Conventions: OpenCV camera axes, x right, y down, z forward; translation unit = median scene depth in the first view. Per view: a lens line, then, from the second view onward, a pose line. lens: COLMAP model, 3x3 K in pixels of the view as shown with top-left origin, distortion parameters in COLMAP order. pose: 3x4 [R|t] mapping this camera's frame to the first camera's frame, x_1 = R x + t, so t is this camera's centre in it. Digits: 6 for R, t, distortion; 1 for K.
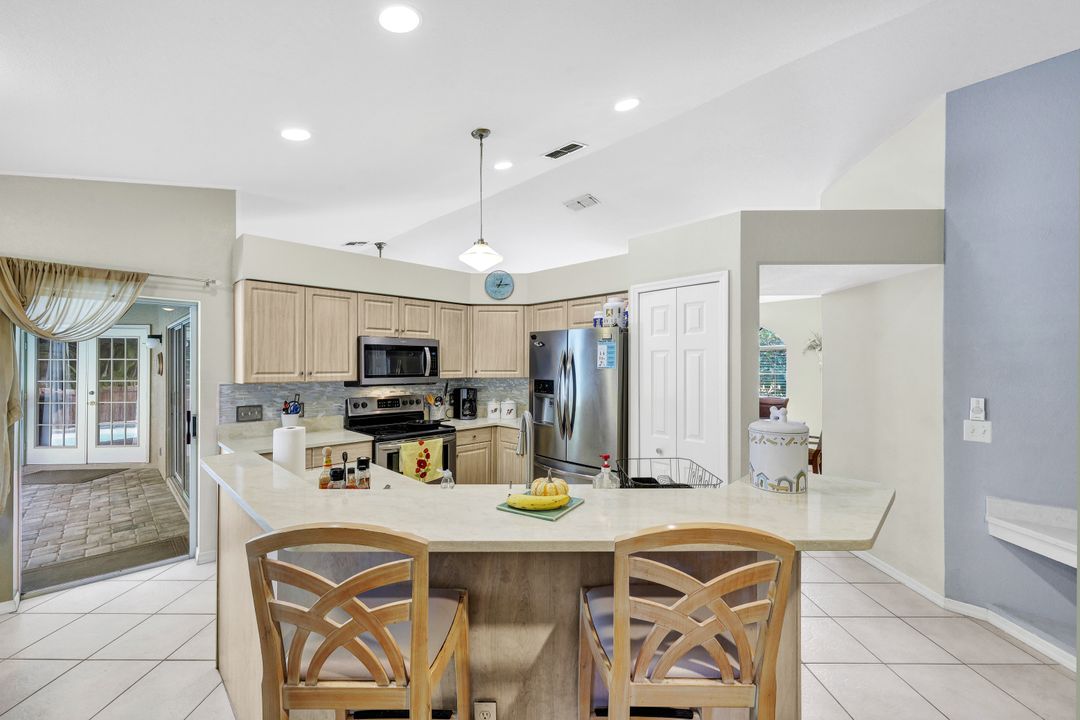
lens RADIAL K [[438.7, 0, 536.8], [0, 438.7, 366.0], [0, 0, 1]] dist [0.002540, 0.000996]
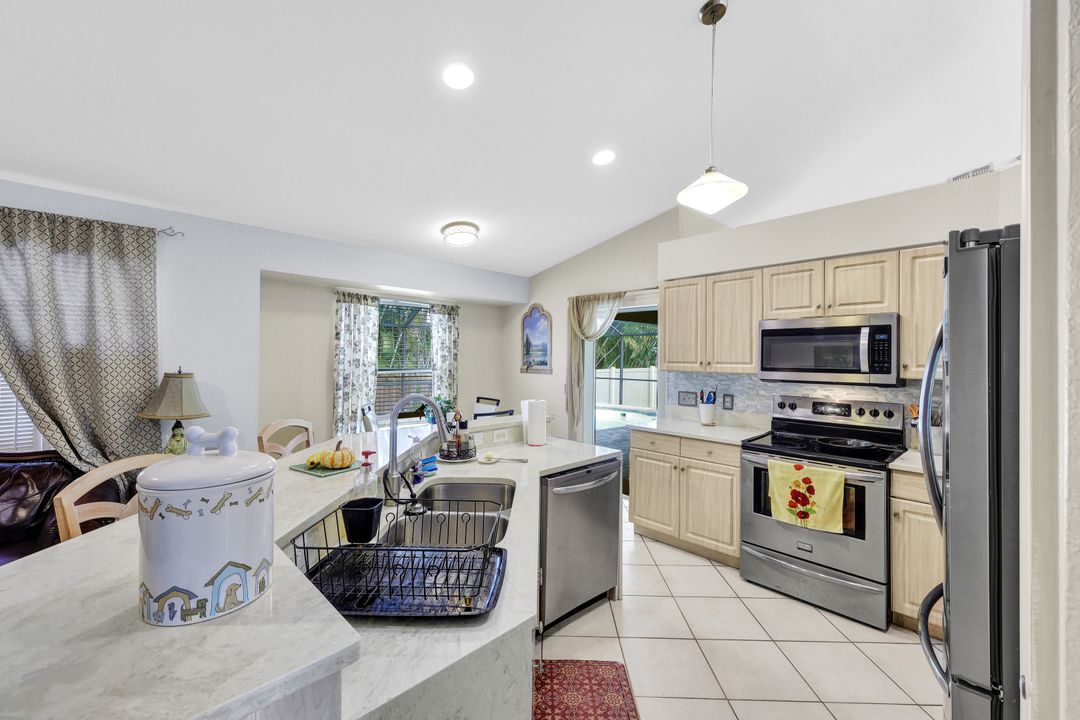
lens RADIAL K [[438.7, 0, 528.8], [0, 438.7, 353.1], [0, 0, 1]] dist [0.002540, 0.000996]
pose [[-0.029050, -0.009144, -0.999536, 0.433978], [-0.010740, 0.999903, -0.008835, 0.005976], [0.999520, 0.010478, -0.029145, 0.578412]]
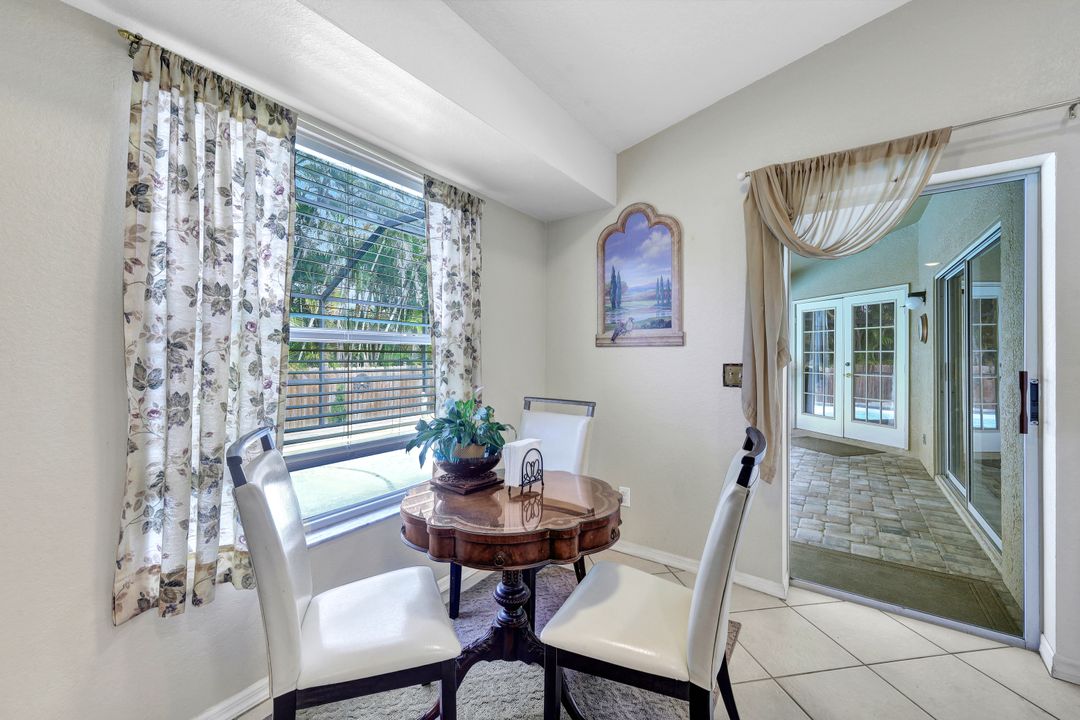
lens RADIAL K [[438.7, 0, 532.4], [0, 438.7, 353.3], [0, 0, 1]] dist [0.002540, 0.000996]
pose [[0.168888, -0.004146, -0.985627, -0.318787], [-0.001456, 0.999989, -0.004456, 0.073080], [0.985634, 0.002187, 0.168880, 0.281106]]
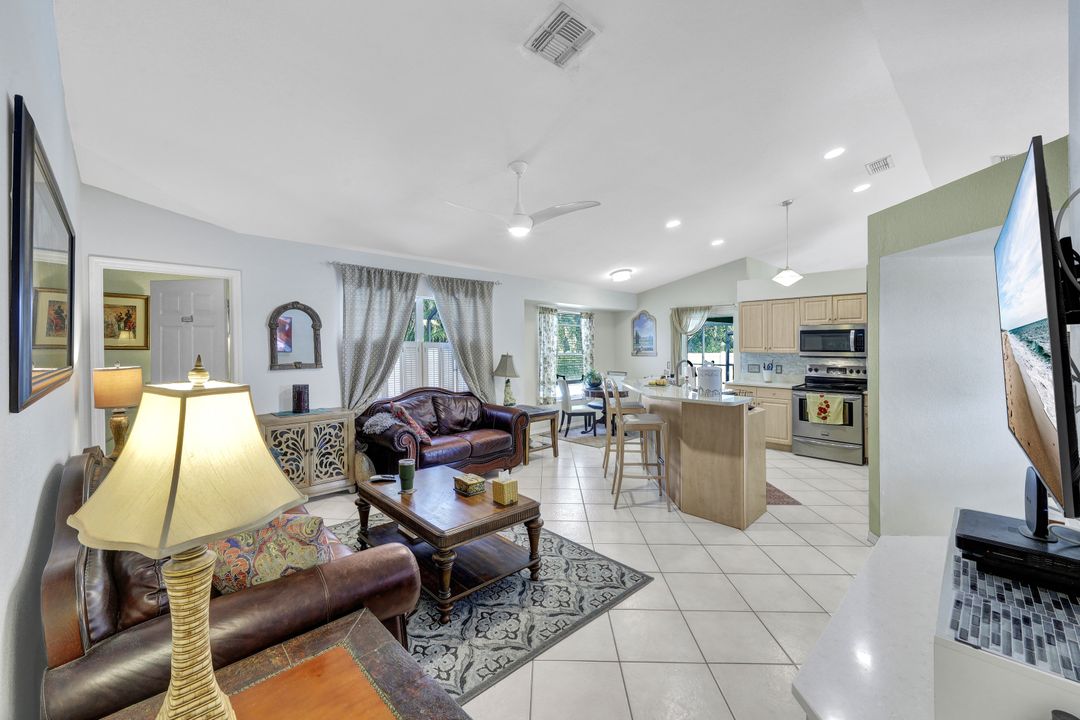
lens RADIAL K [[438.7, 0, 527.0], [0, 438.7, 340.1], [0, 0, 1]] dist [0.002540, 0.000996]
pose [[-0.030329, -0.011404, -0.999475, 1.222097], [-0.003134, 0.999931, -0.011315, 0.006746], [0.999535, 0.002789, -0.030362, 0.048238]]
